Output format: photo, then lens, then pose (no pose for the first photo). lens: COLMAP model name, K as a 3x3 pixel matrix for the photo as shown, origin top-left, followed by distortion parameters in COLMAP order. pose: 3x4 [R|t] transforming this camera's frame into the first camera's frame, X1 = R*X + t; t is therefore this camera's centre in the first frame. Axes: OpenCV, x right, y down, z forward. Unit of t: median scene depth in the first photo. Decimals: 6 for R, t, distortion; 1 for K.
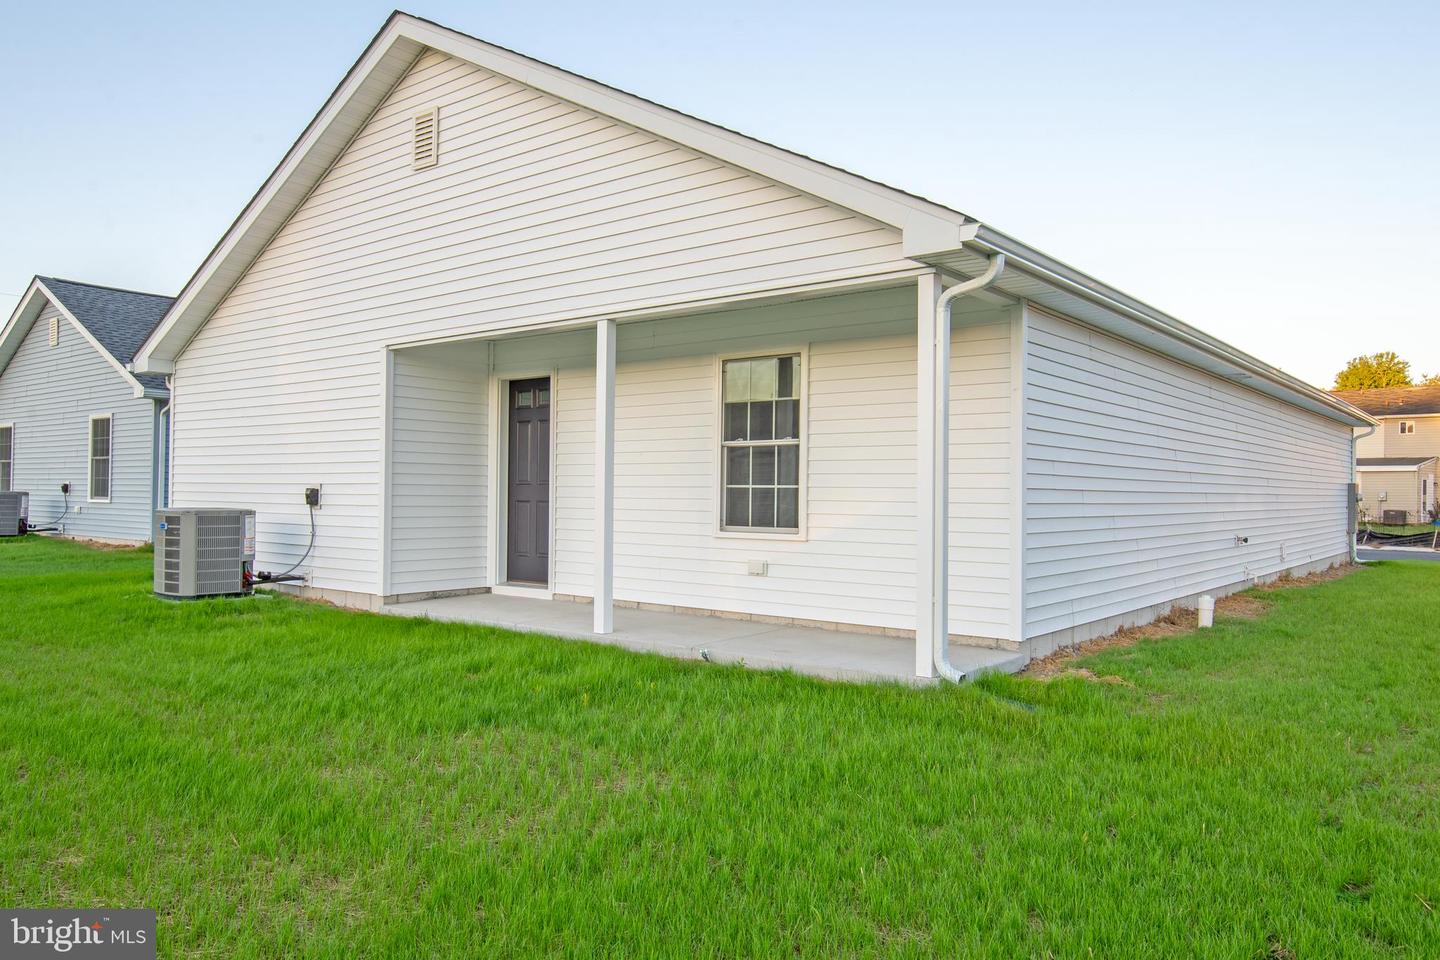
lens RADIAL K [[1017.9, 0, 716.4], [0, 1017.9, 481.8], [0, 0, 1]] dist [-0.003073, -0.000969]
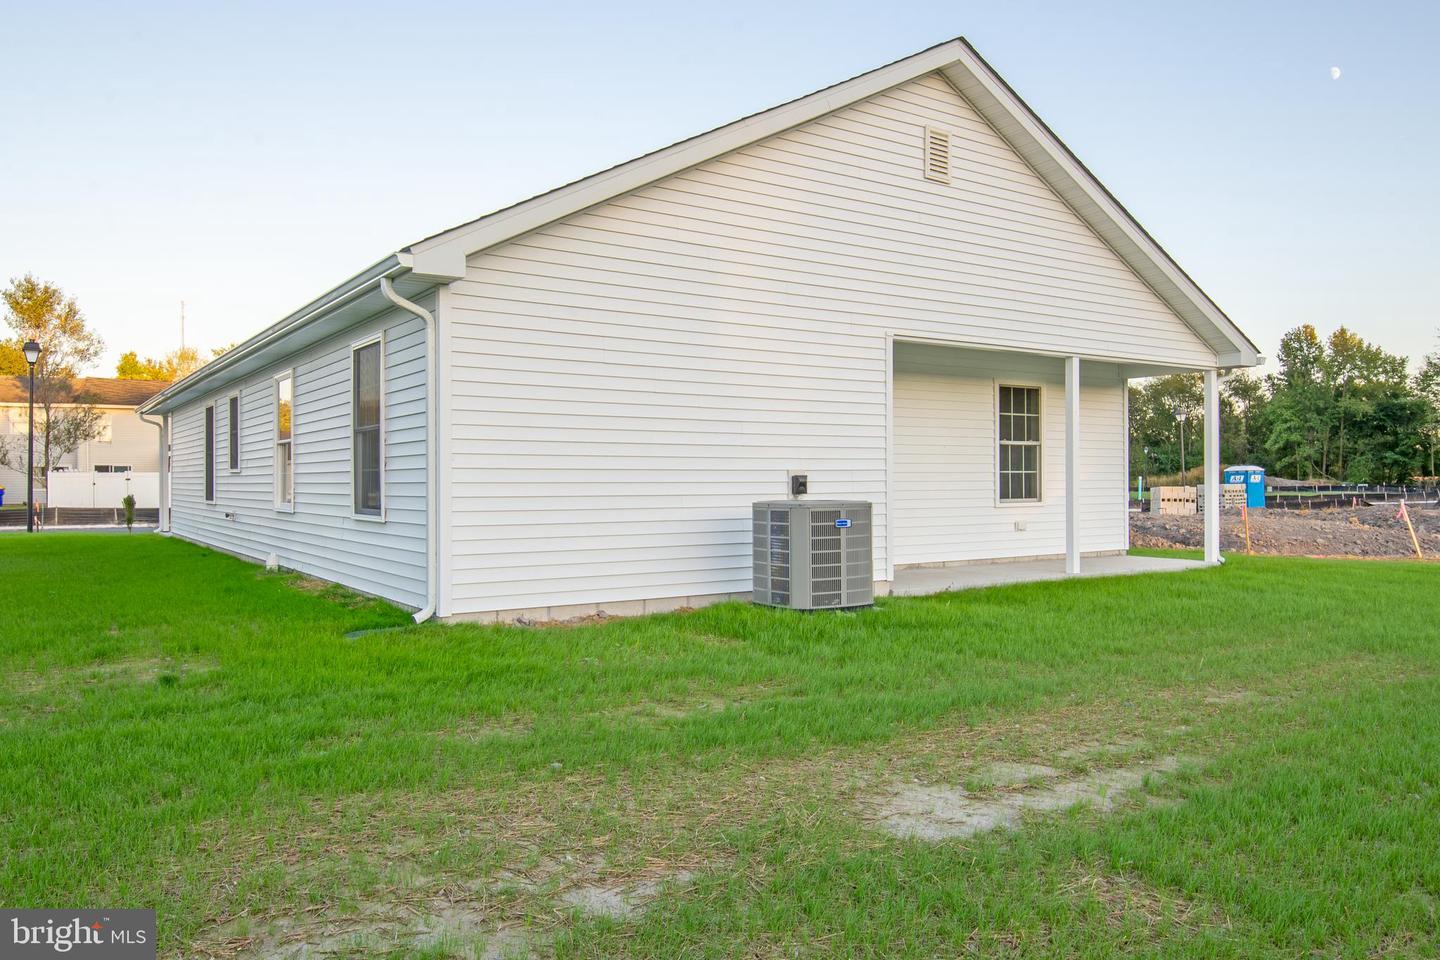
lens RADIAL K [[1017.9, 0, 716.9], [0, 1017.9, 476.0], [0, 0, 1]] dist [-0.003073, -0.000969]
pose [[0.273208, -0.000470, 0.961955, -1.533335], [0.011484, 0.999930, -0.002773, 0.010143], [-0.961886, 0.011805, 0.273194, 1.019887]]
